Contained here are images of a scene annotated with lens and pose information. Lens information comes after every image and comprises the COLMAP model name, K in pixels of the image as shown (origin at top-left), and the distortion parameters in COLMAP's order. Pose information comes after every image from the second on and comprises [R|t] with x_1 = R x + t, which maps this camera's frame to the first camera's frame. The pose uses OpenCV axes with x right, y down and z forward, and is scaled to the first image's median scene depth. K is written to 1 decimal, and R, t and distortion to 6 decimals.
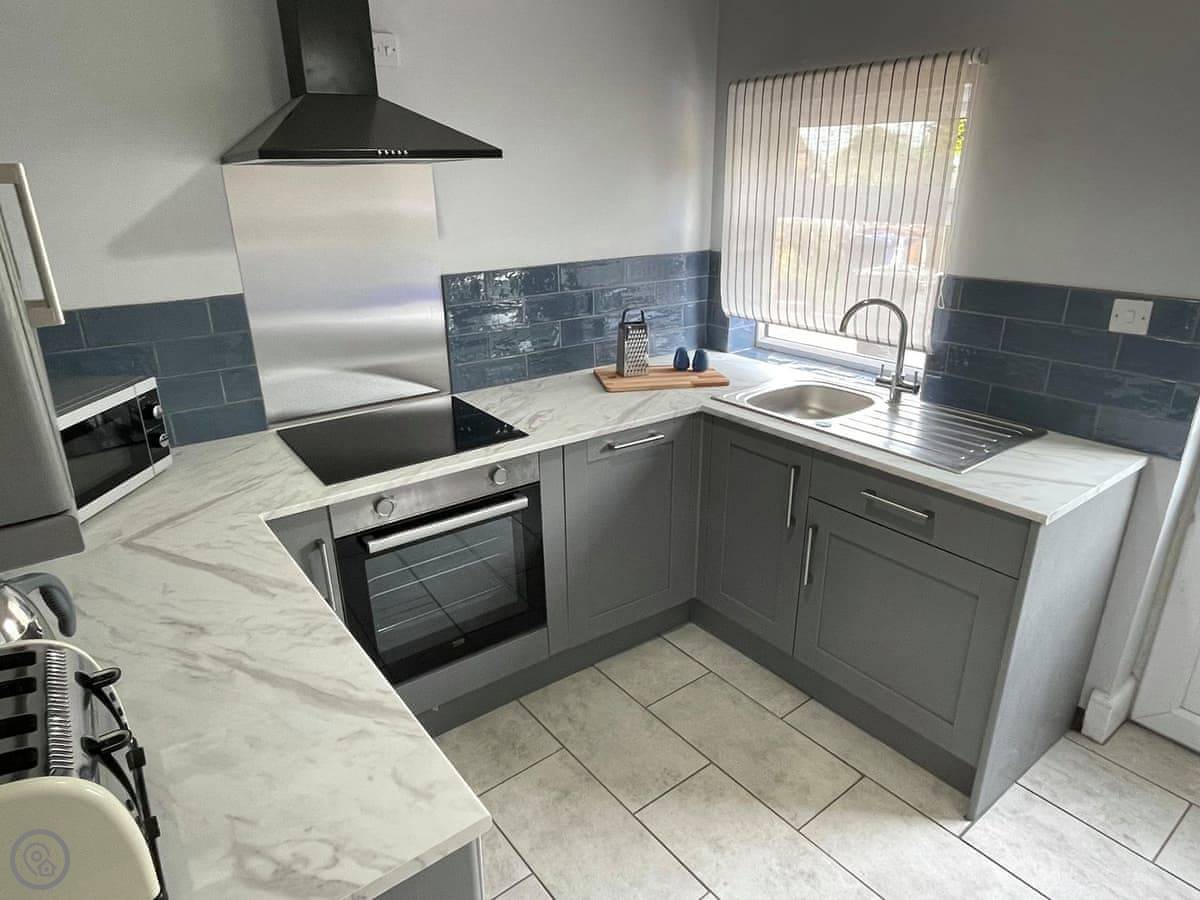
lens RADIAL K [[734.5, 0, 600.0], [0, 734.5, 450.0], [0, 0, 1]] dist [-0.005426, -0.000572]
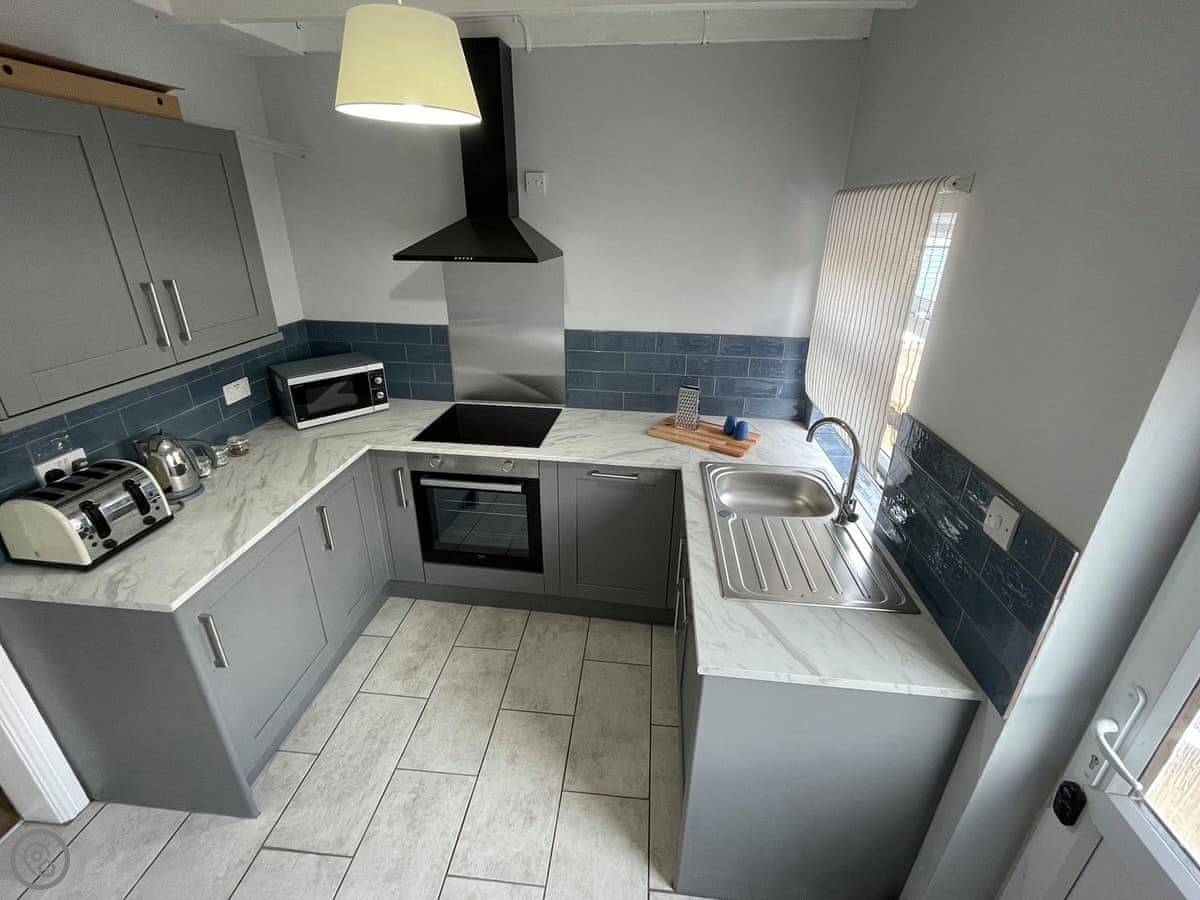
lens RADIAL K [[541.7, 0, 600.0], [0, 541.7, 450.0], [0, 0, 1]] dist [-0.003717, -0.000324]
pose [[0.727424, 0.292744, -0.620609, 0.696164], [-0.259676, 0.954607, 0.145922, -0.213439], [0.635156, 0.055010, 0.770422, 0.240004]]
